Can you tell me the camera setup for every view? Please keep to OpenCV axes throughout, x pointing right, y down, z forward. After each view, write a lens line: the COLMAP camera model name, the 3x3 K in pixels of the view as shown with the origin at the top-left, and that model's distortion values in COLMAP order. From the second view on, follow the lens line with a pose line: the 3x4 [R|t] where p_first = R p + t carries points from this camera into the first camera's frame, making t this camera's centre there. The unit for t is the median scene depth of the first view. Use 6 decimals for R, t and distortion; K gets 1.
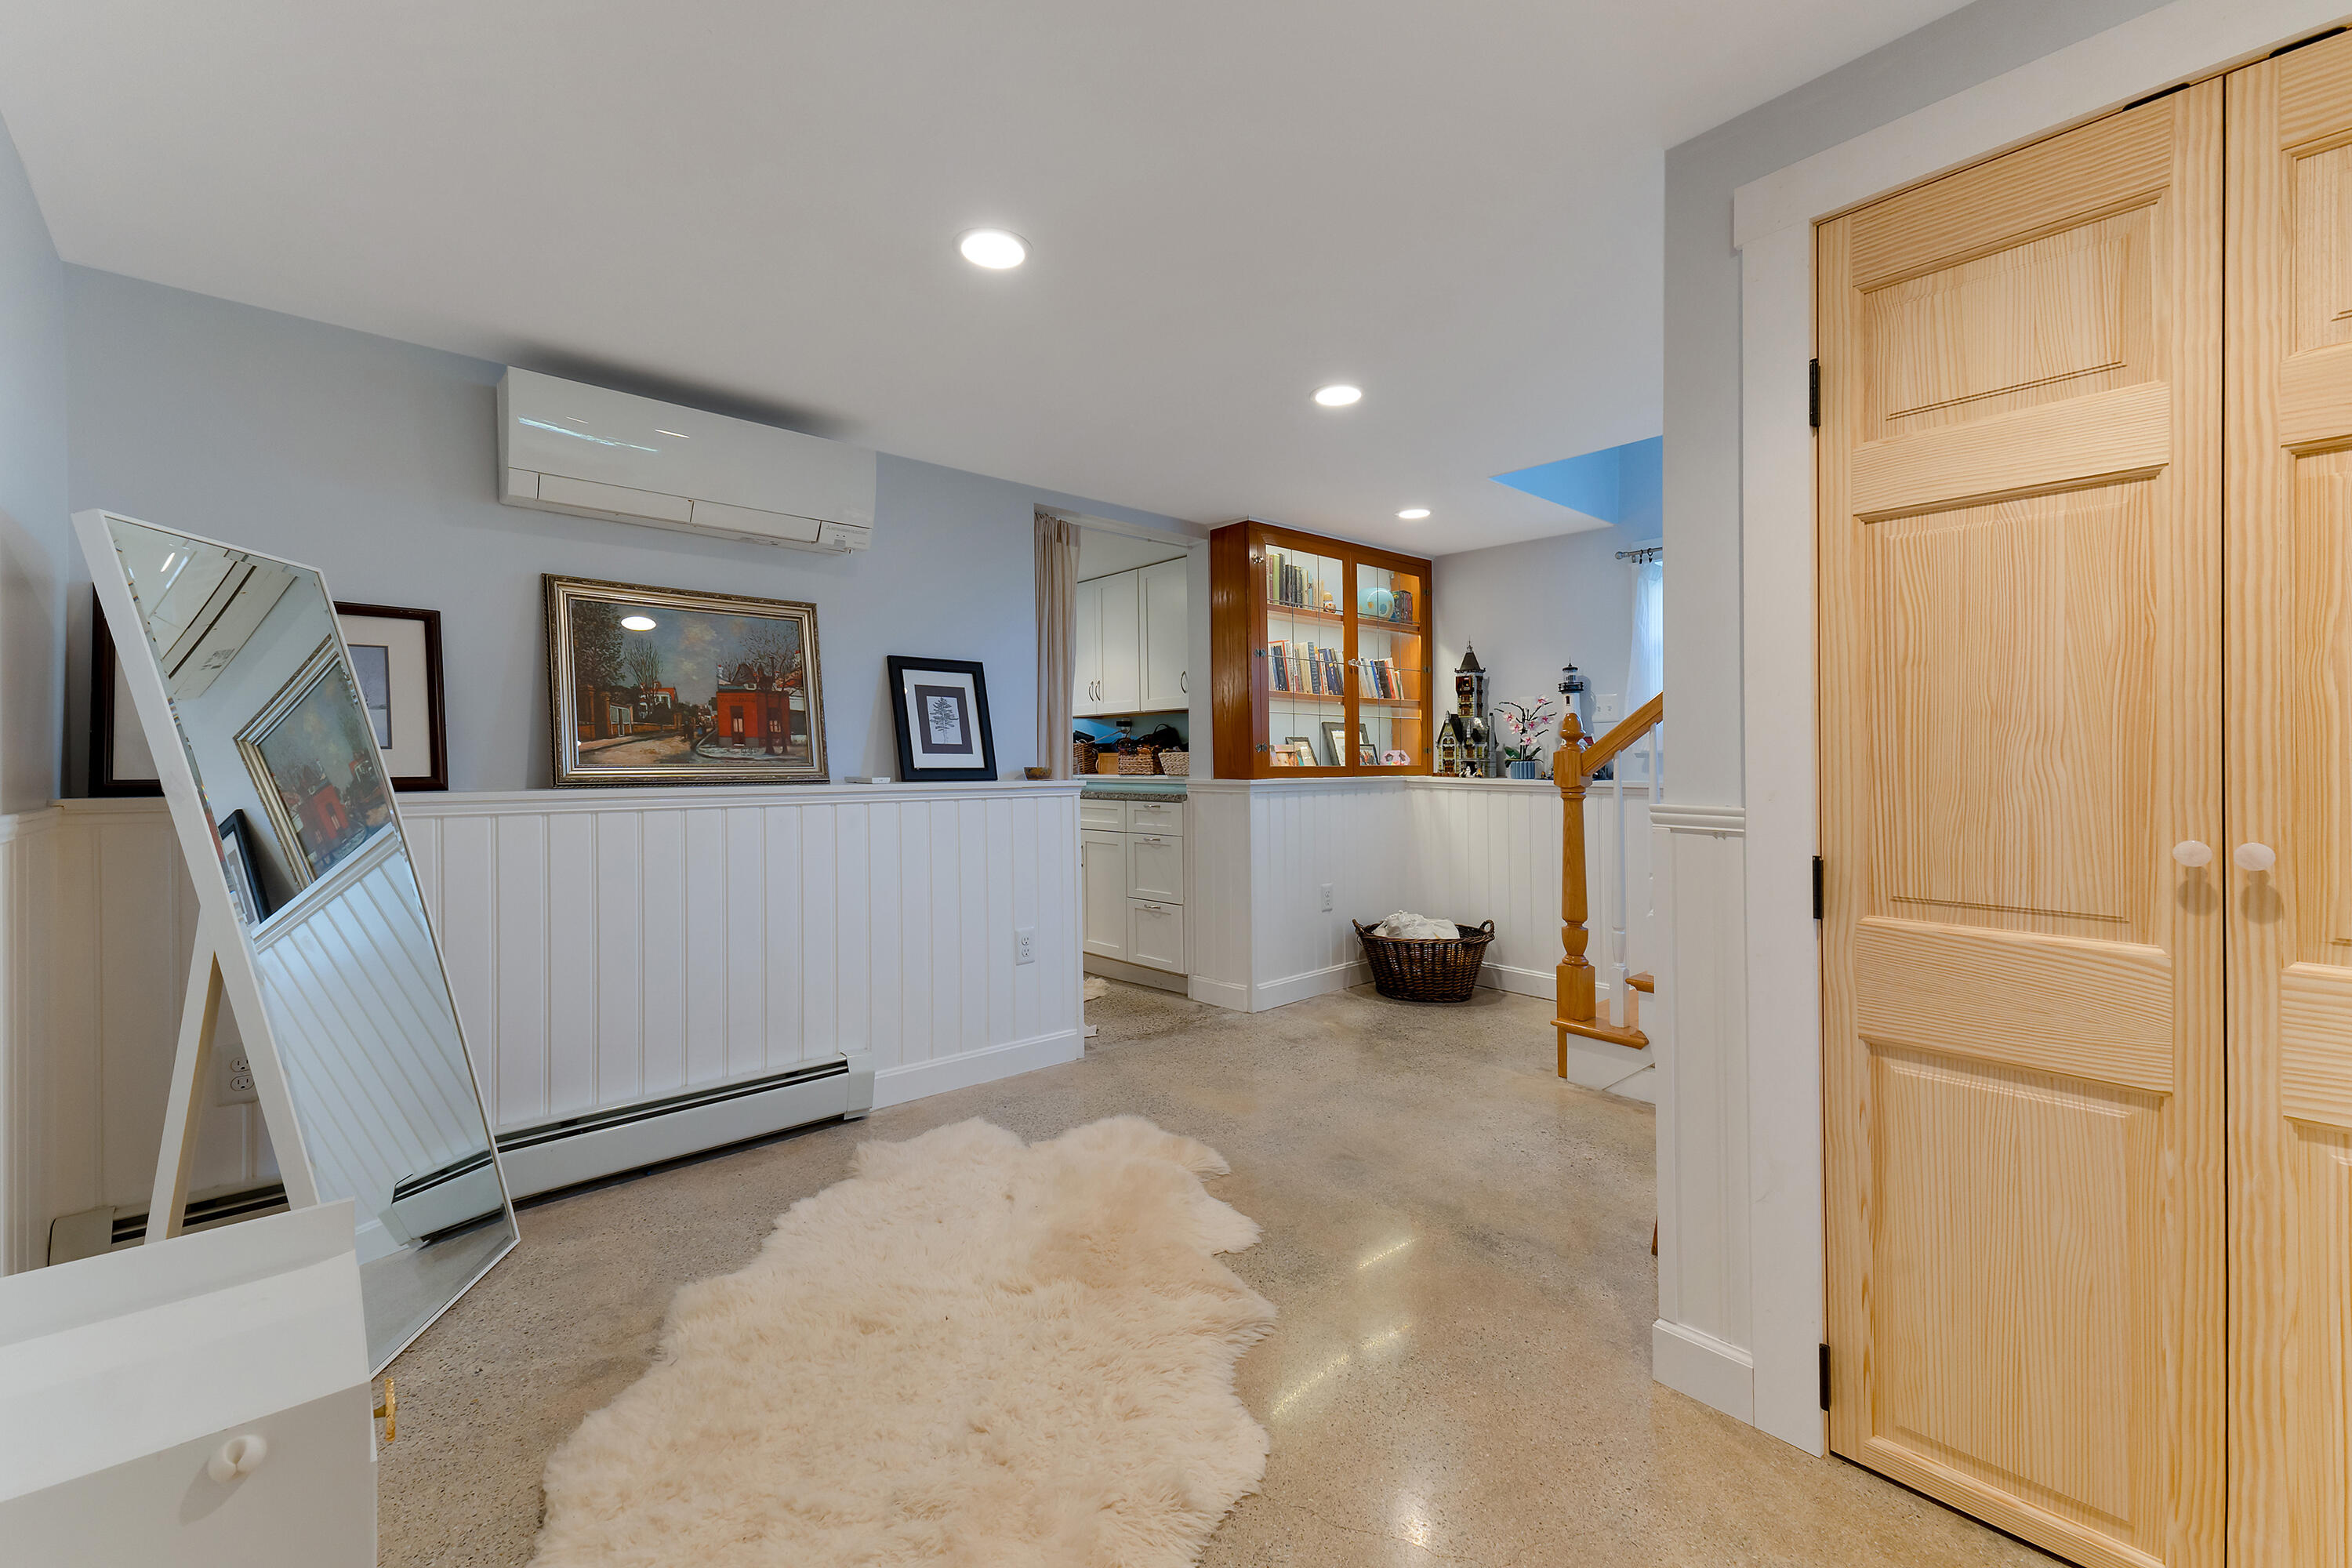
lens RADIAL K [[959.4, 0, 1170.3], [0, 959.4, 729.8], [0, 0, 1]] dist [0.017114, -0.002810]
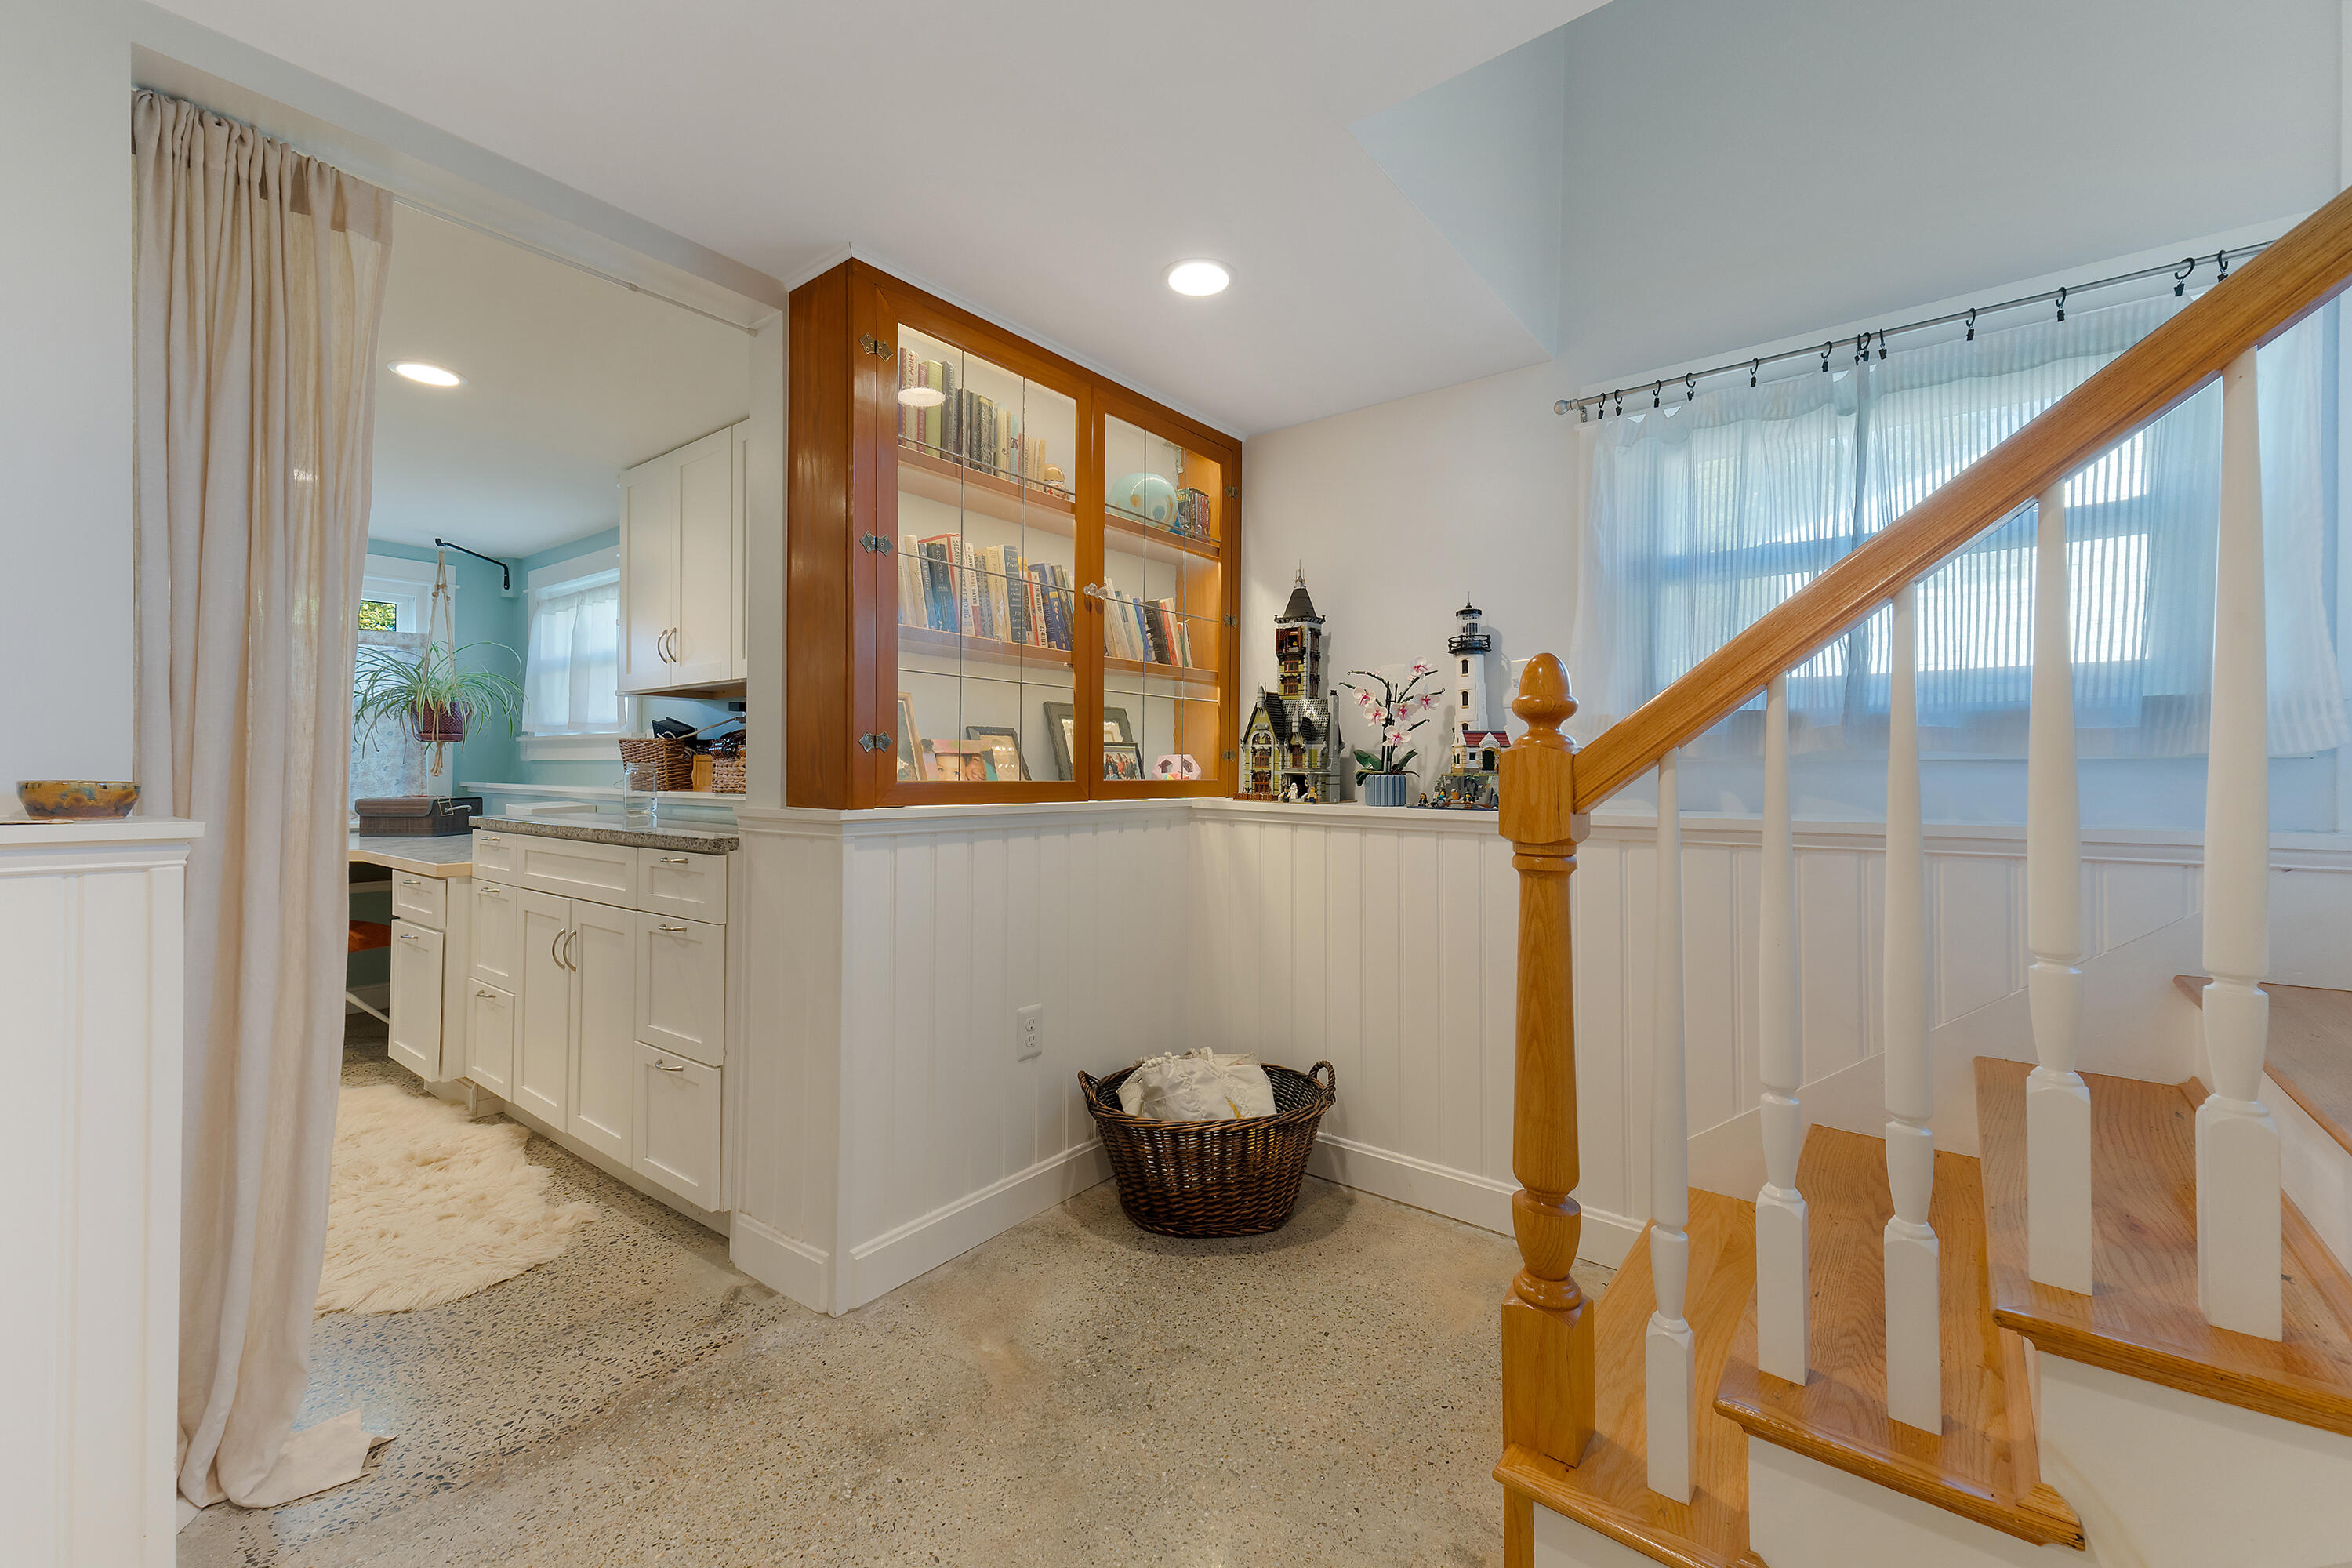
lens RADIAL K [[959.4, 0, 1176.0], [0, 959.4, 752.0], [0, 0, 1]] dist [0.017114, -0.002810]
pose [[0.984809, 0.011060, 0.173286, 0.147799], [-0.013118, 0.999856, 0.010736, 0.015083], [-0.173142, -0.012846, 0.984813, 0.469389]]
